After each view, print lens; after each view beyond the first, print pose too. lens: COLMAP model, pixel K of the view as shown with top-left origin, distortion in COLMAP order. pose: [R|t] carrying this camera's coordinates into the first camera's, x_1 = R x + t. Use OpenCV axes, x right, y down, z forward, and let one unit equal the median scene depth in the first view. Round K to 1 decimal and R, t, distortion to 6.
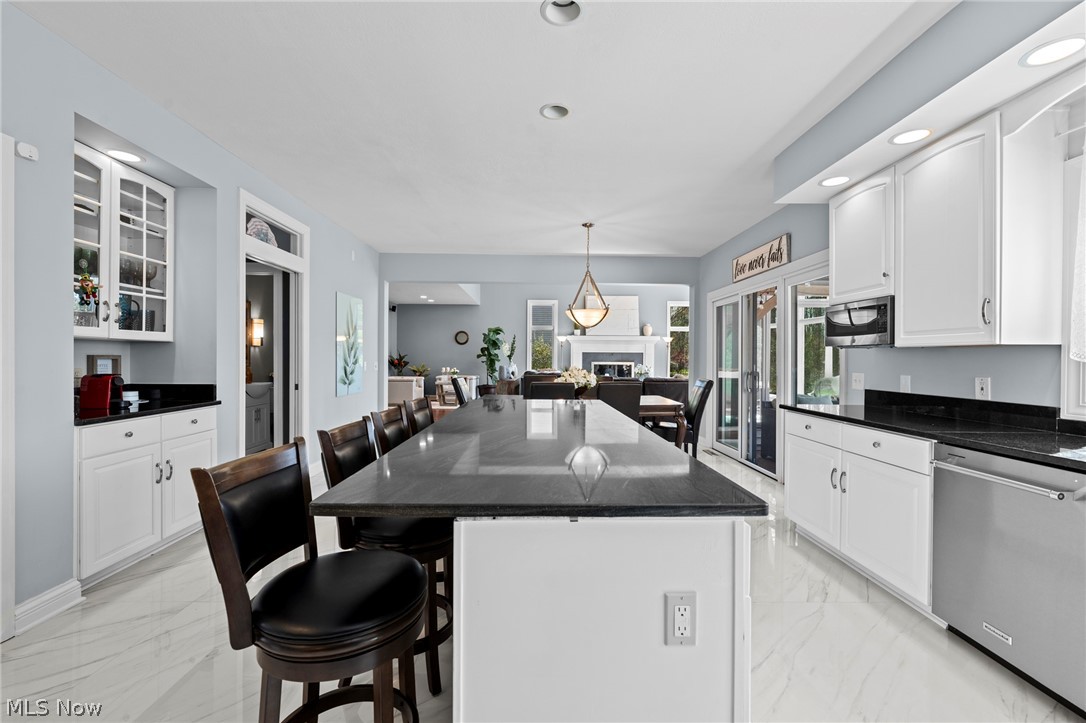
lens RADIAL K [[469.5, 0, 543.1], [0, 469.5, 359.5], [0, 0, 1]] dist [0.000246, -0.000141]
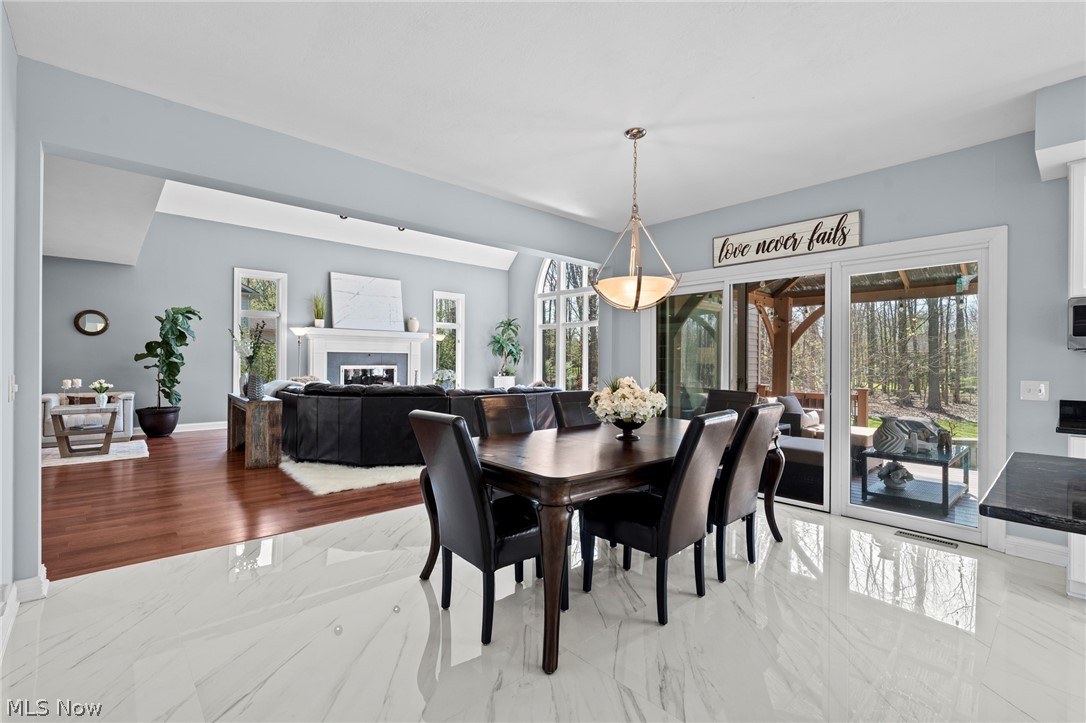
lens RADIAL K [[482.8, 0, 542.5], [0, 482.8, 361.1], [0, 0, 1]] dist [0.002511, 0.000358]
pose [[0.752758, -0.001194, 0.658296, -0.387800], [0.000437, 0.999999, 0.001314, -0.006643], [-0.658297, -0.000701, 0.752758, 0.635408]]
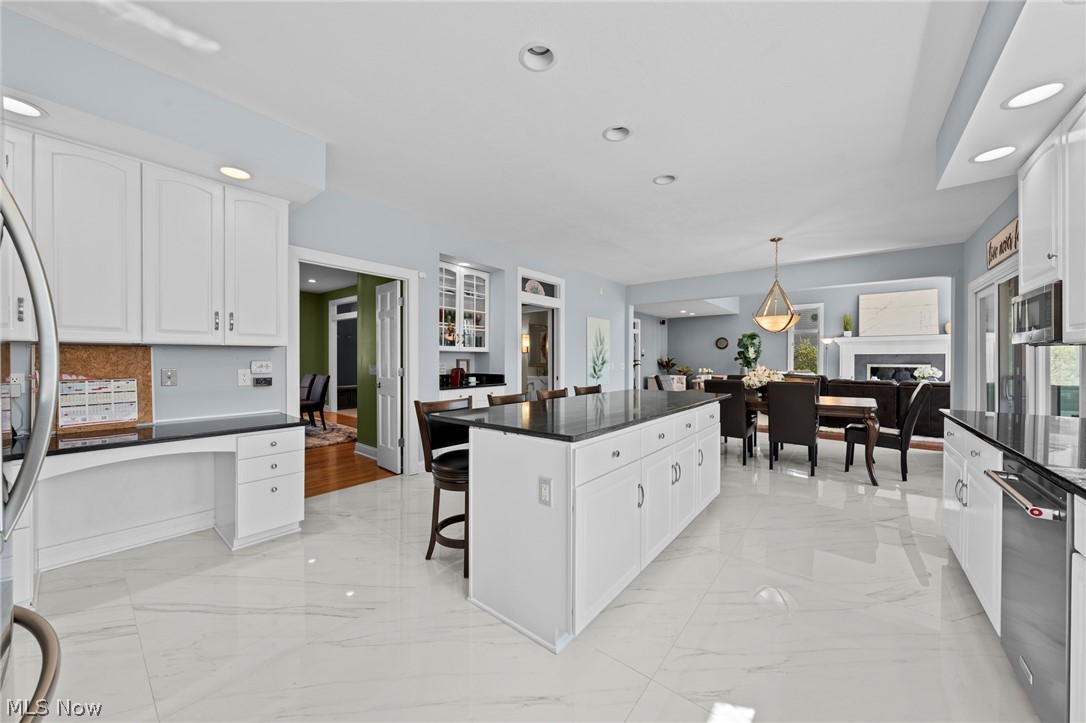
lens RADIAL K [[383.8, 0, 543.0], [0, 383.8, 361.5], [0, 0, 1]] dist [-0.000901, -0.000132]
pose [[0.765768, -0.001540, -0.643115, 0.259688], [0.000225, 0.999998, -0.002126, 0.002754], [0.643117, 0.001483, 0.765767, -0.046138]]
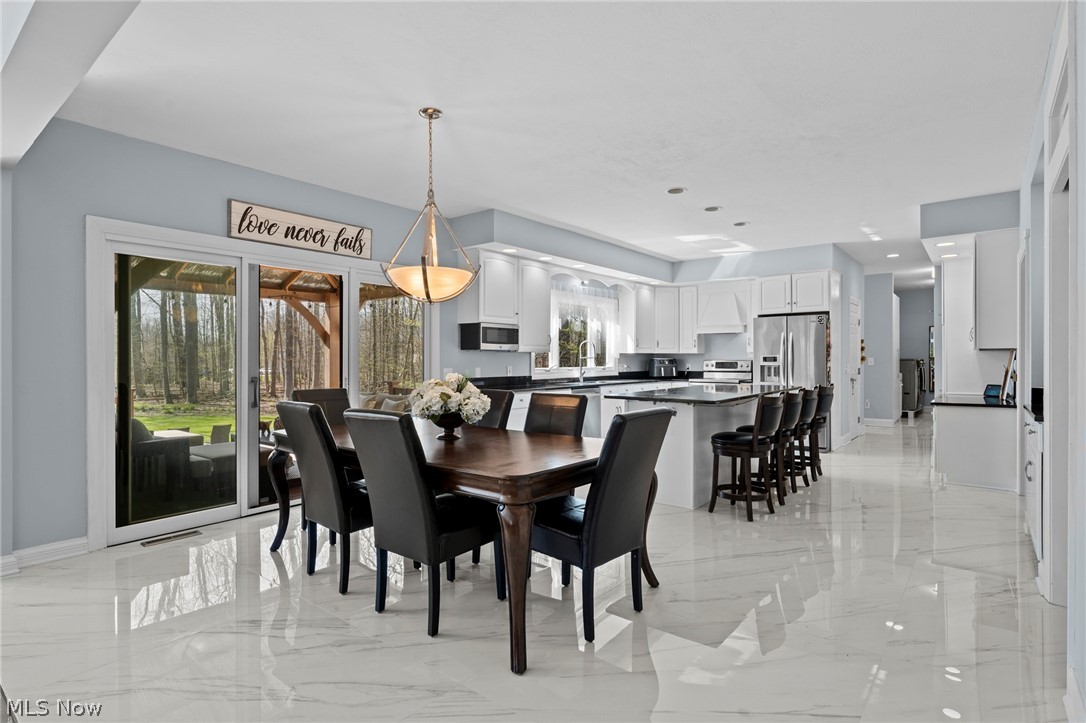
lens RADIAL K [[546.6, 0, 540.1], [0, 546.6, 361.5], [0, 0, 1]] dist [0.000855, 0.000082]
pose [[-0.760511, -0.007344, 0.649283, -0.419896], [-0.000107, 0.999937, 0.011185, -0.006417], [-0.649325, 0.008437, -0.760464, 1.421019]]
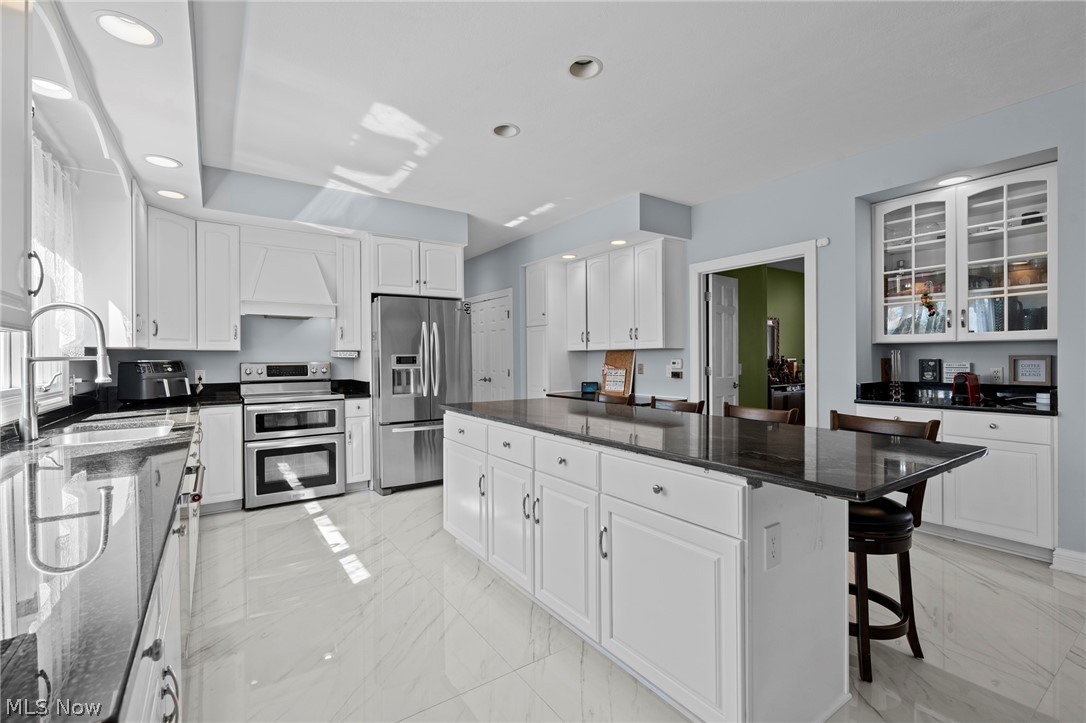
lens RADIAL K [[486.4, 0, 540.4], [0, 486.4, 360.5], [0, 0, 1]] dist [0.003233, -0.000268]
pose [[-0.840137, 0.001893, -0.542371, 0.319932], [-0.001468, 0.999982, 0.005766, -0.001696], [0.542372, 0.005640, -0.840119, 0.789459]]
